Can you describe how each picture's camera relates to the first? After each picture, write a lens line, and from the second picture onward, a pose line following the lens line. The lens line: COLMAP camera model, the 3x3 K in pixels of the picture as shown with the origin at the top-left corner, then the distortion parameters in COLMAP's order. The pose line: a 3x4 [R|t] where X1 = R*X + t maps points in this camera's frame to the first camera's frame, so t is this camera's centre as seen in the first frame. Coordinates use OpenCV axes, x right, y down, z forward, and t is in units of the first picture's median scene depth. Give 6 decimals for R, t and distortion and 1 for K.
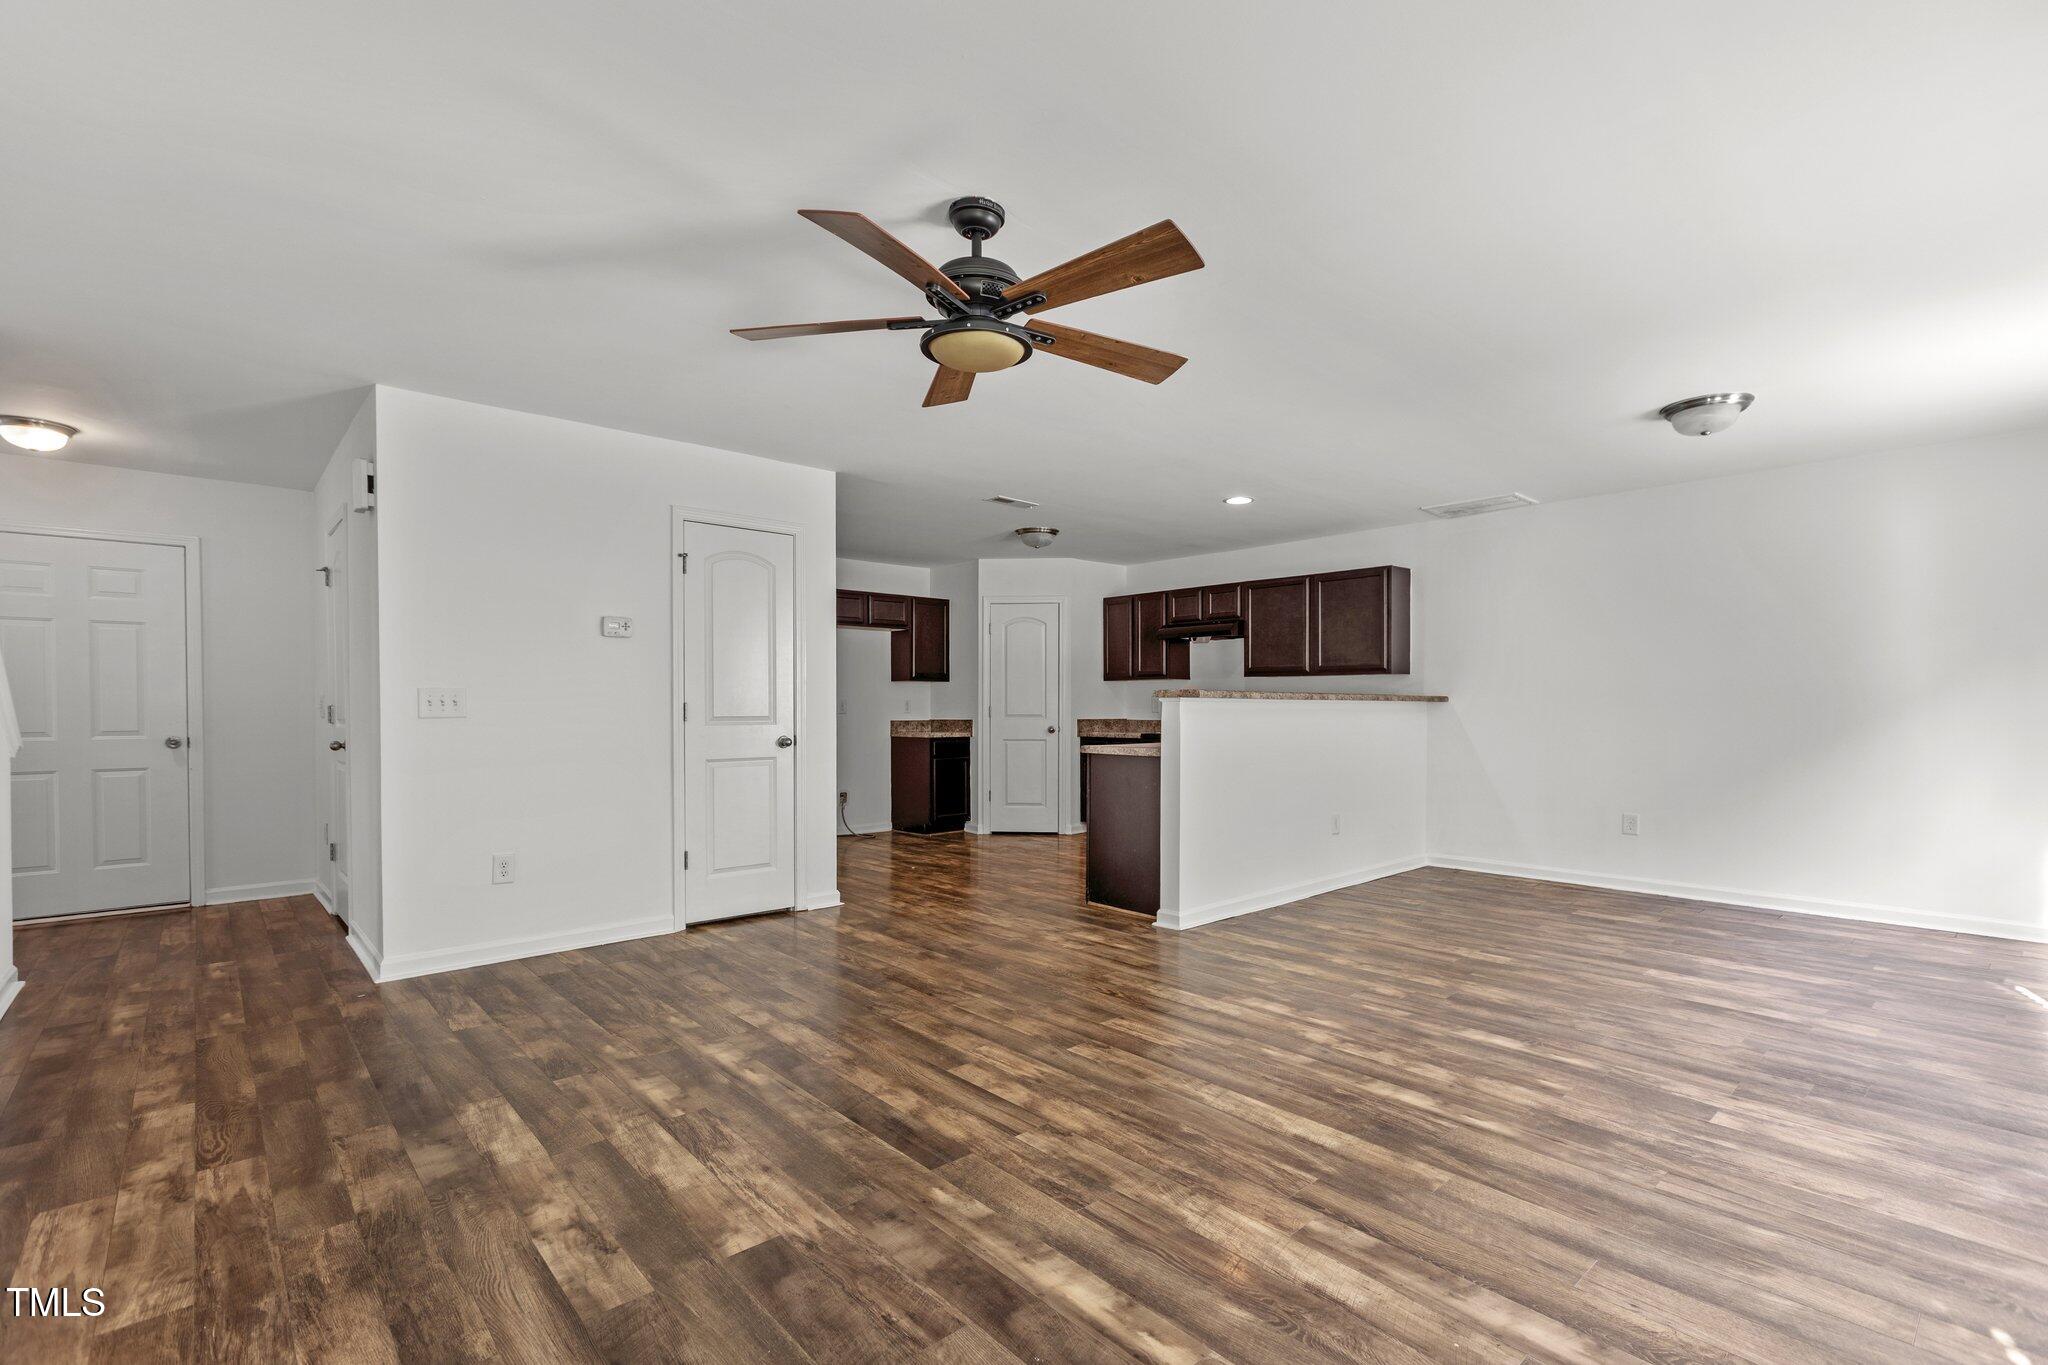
lens RADIAL K [[926.8, 0, 1016.9], [0, 926.8, 709.7], [0, 0, 1]] dist [0.001442, 0.000047]
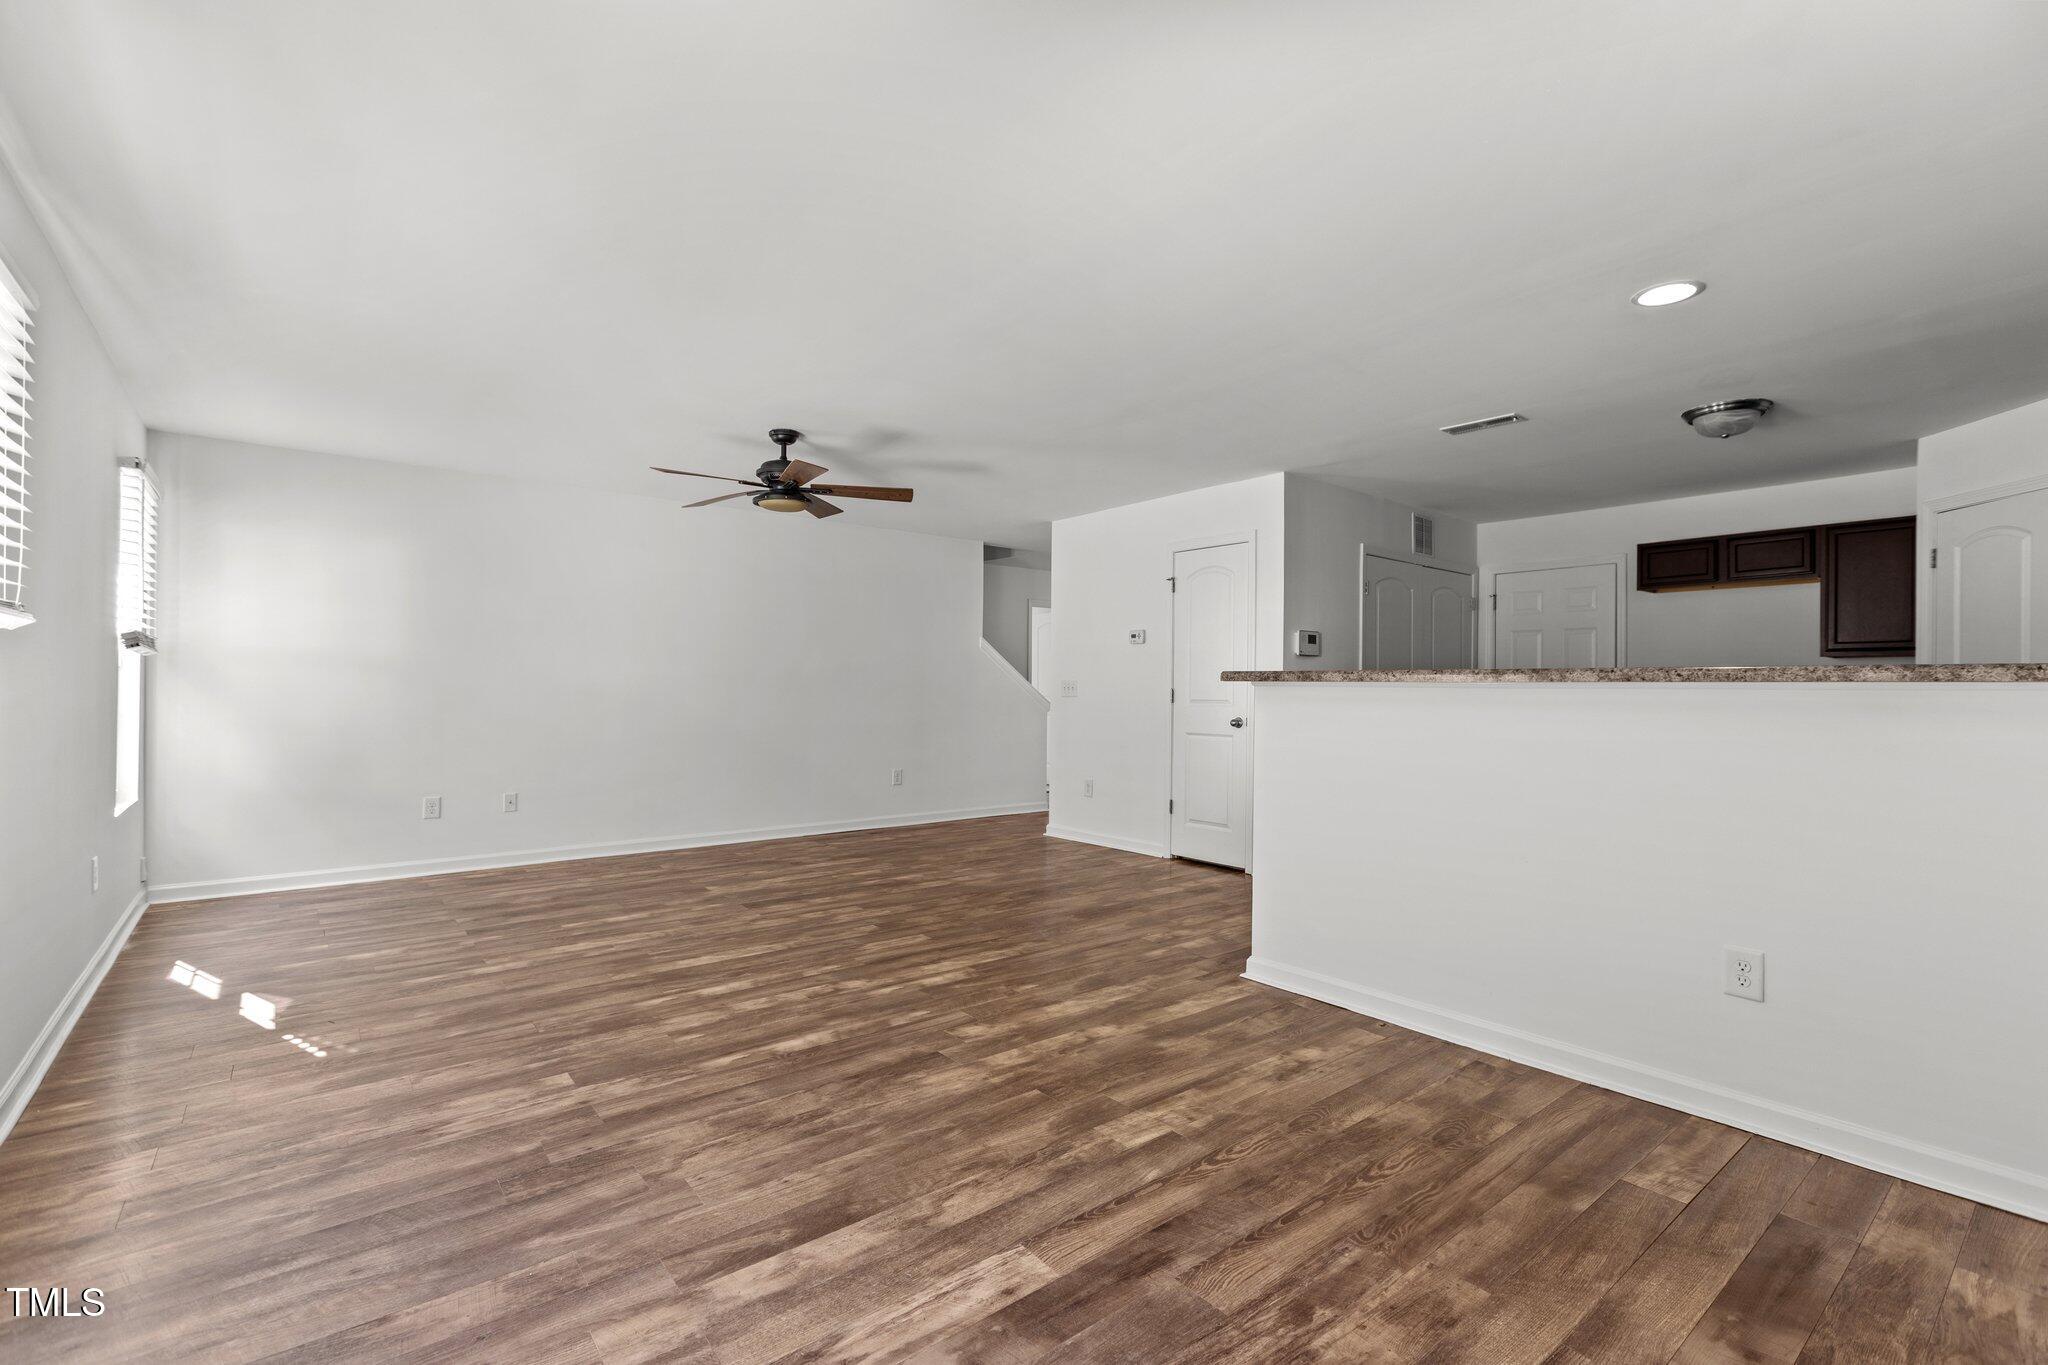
lens RADIAL K [[905.5, 0, 1025.5], [0, 905.5, 690.6], [0, 0, 1]] dist [0.000944, 0.000112]
pose [[-0.050470, 0.000258, -0.998726, 1.231723], [-0.011322, 0.999936, 0.000830, -0.005494], [0.998661, 0.011350, -0.050464, 1.098451]]
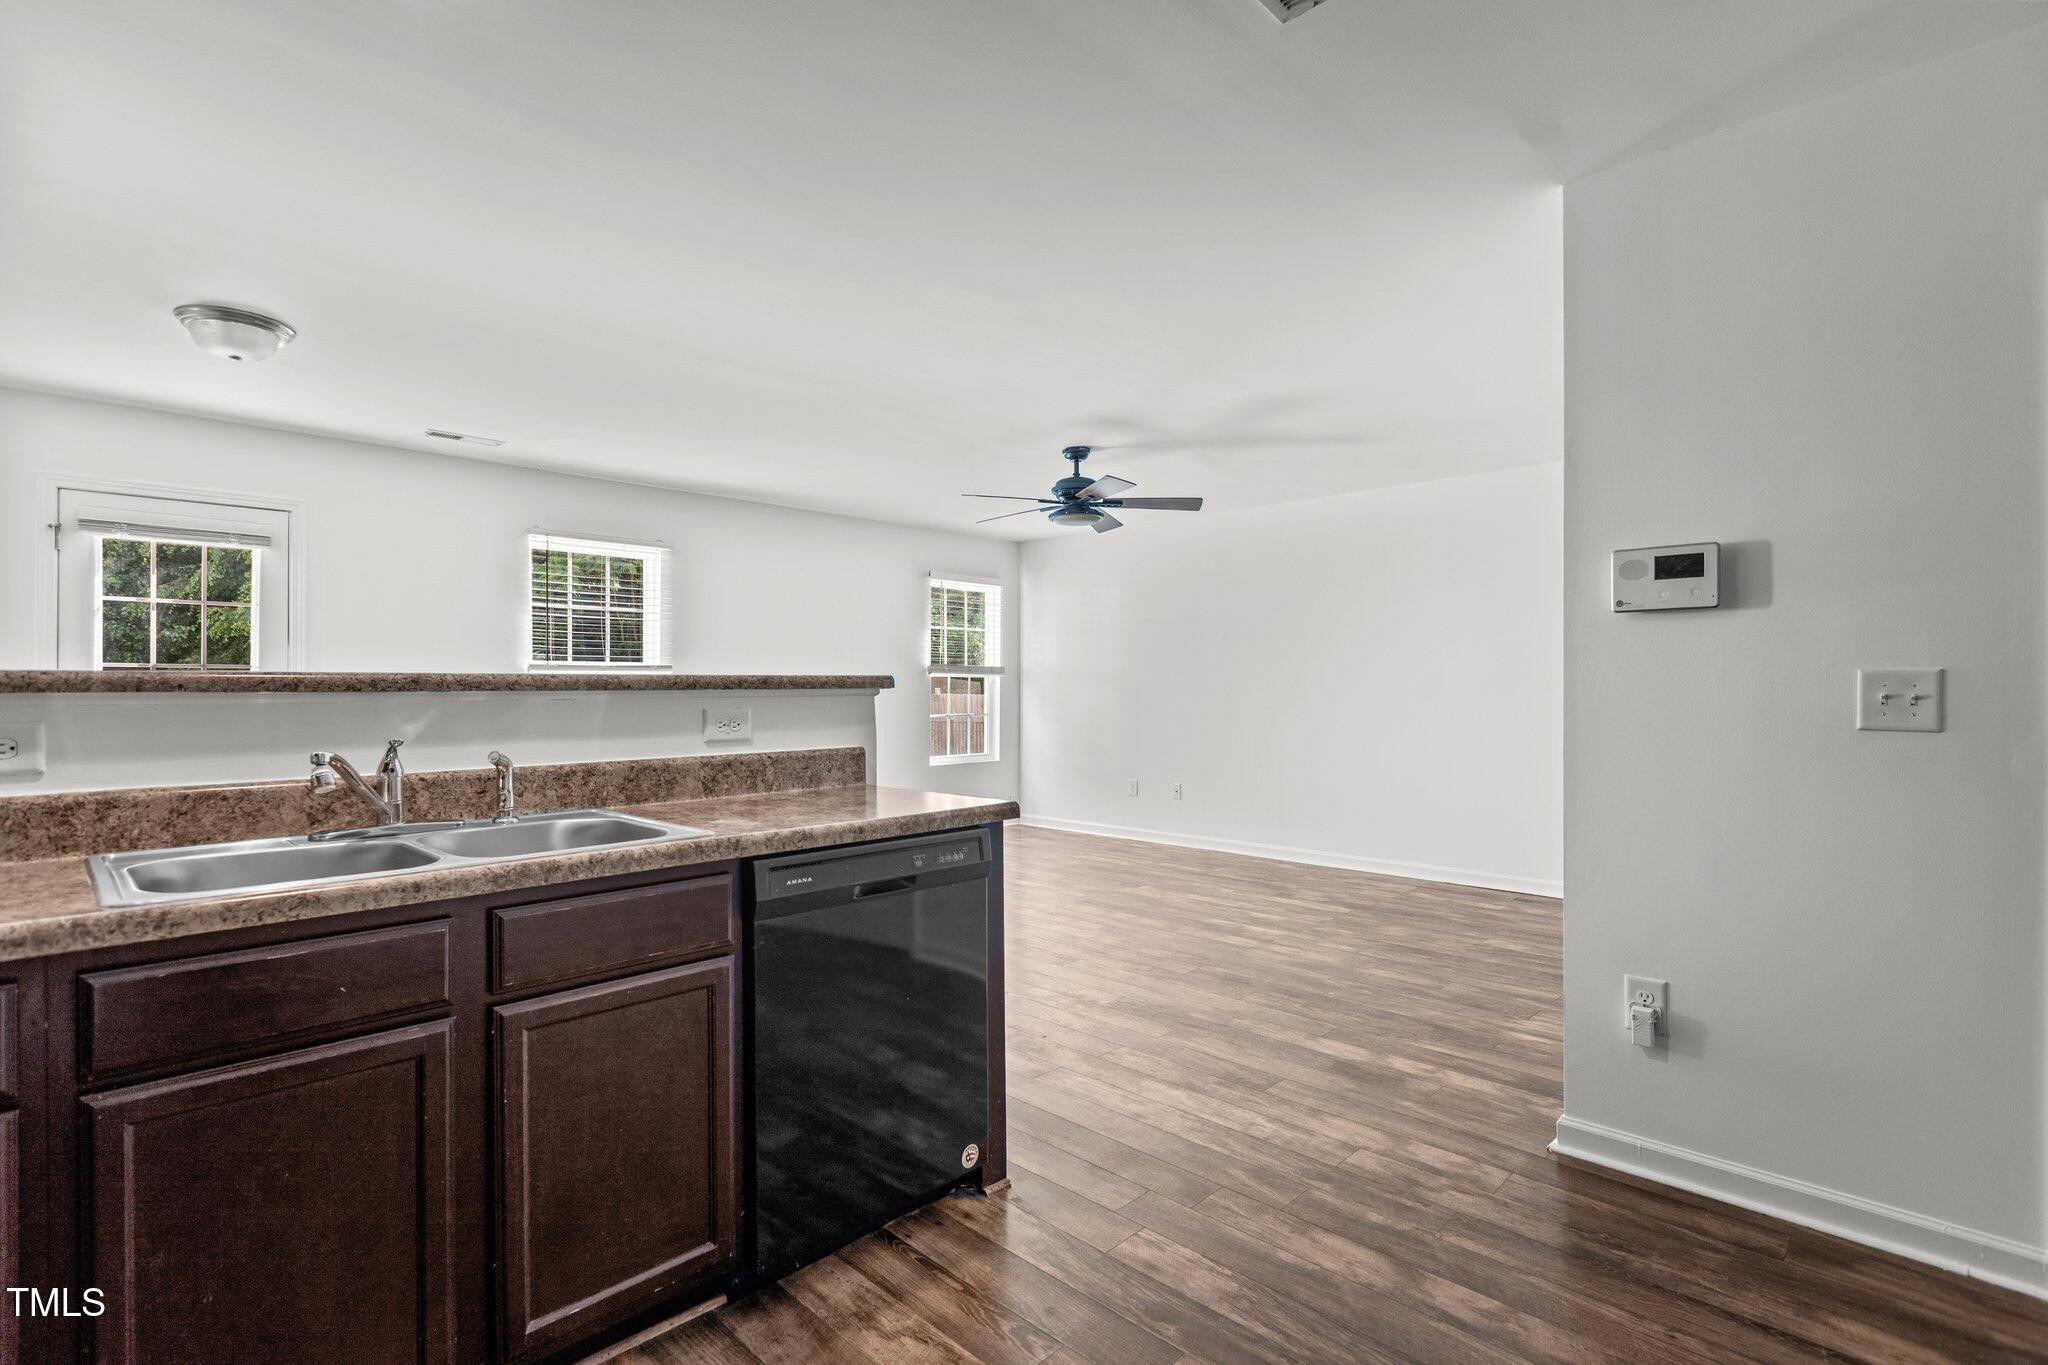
lens RADIAL K [[963.8, 0, 1024.0], [0, 963.8, 682.5], [0, 0, 1]] dist [-0.000352, 0.000047]
pose [[-0.997891, 0.001807, -0.064891, 0.140016], [0.001923, 0.999997, -0.001726, -0.022776], [0.064888, -0.001847, -0.997891, 2.101420]]
